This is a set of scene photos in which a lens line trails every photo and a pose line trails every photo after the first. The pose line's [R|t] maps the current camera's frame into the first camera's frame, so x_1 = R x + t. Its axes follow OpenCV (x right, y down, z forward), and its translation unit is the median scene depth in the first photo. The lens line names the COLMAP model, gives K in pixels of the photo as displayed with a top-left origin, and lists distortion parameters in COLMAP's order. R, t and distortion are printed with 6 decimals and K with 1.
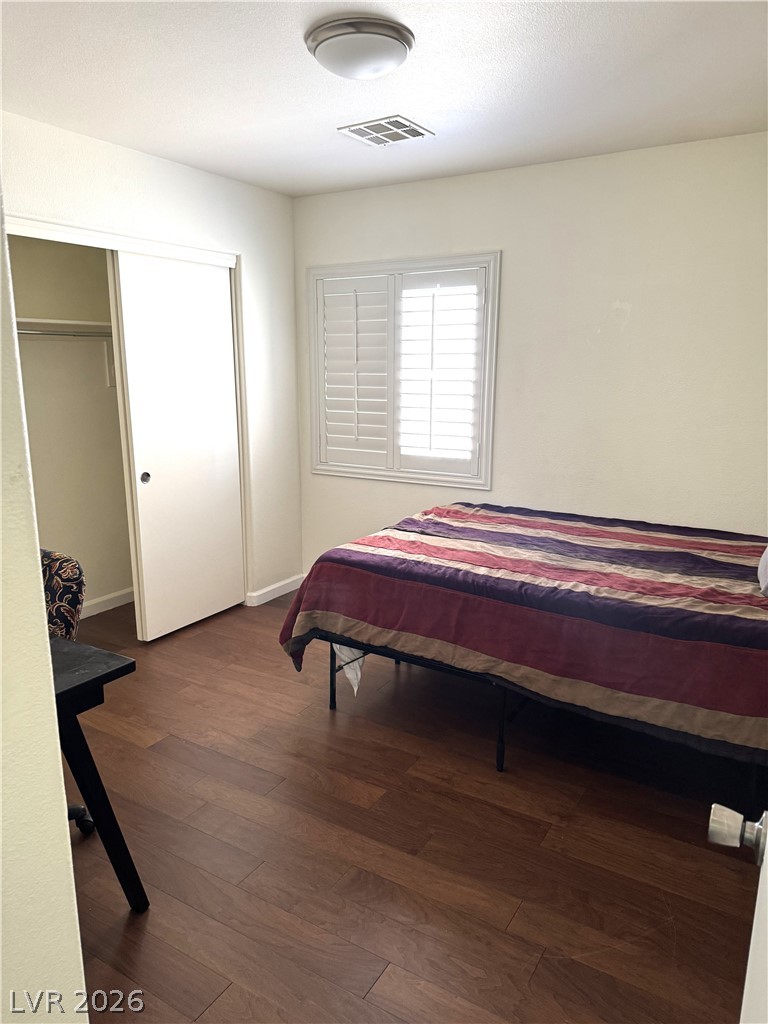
lens RADIAL K [[702.1, 0, 379.3], [0, 702.1, 508.3], [0, 0, 1]] dist [0.113181, -0.164801]
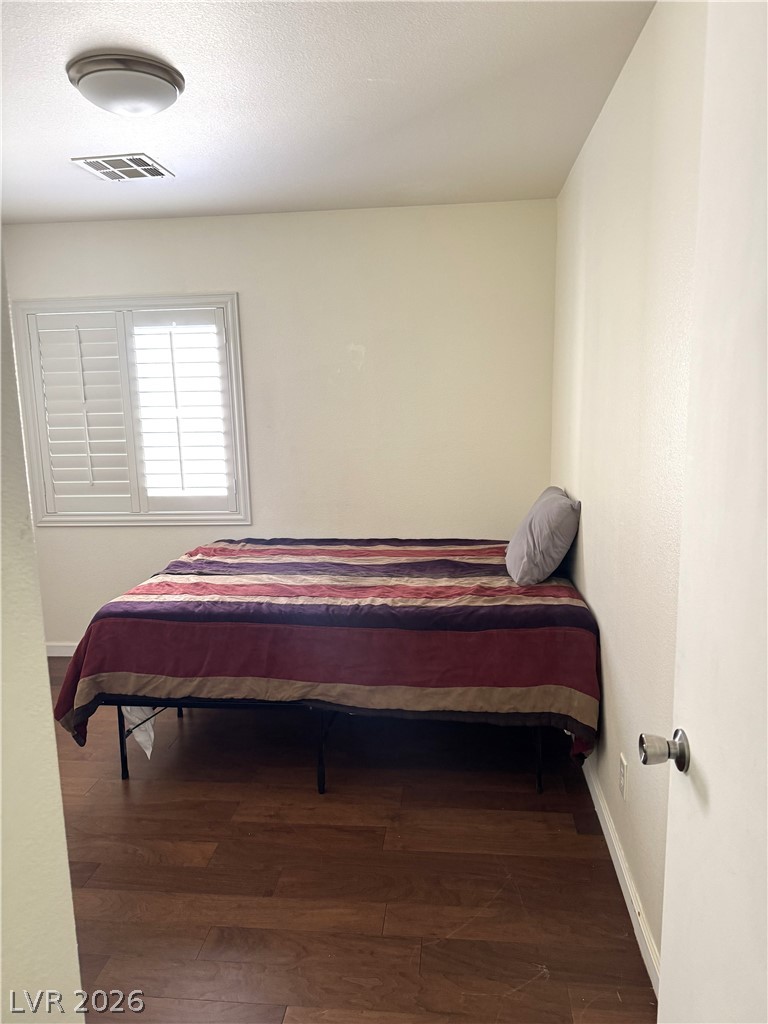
lens RADIAL K [[702.1, 0, 379.3], [0, 702.1, 508.3], [0, 0, 1]] dist [0.113181, -0.164801]
pose [[0.903003, -0.089353, 0.420239, -0.139605], [0.111250, 0.993403, -0.027831, -0.000226], [-0.414980, 0.071883, 0.906986, 0.006333]]
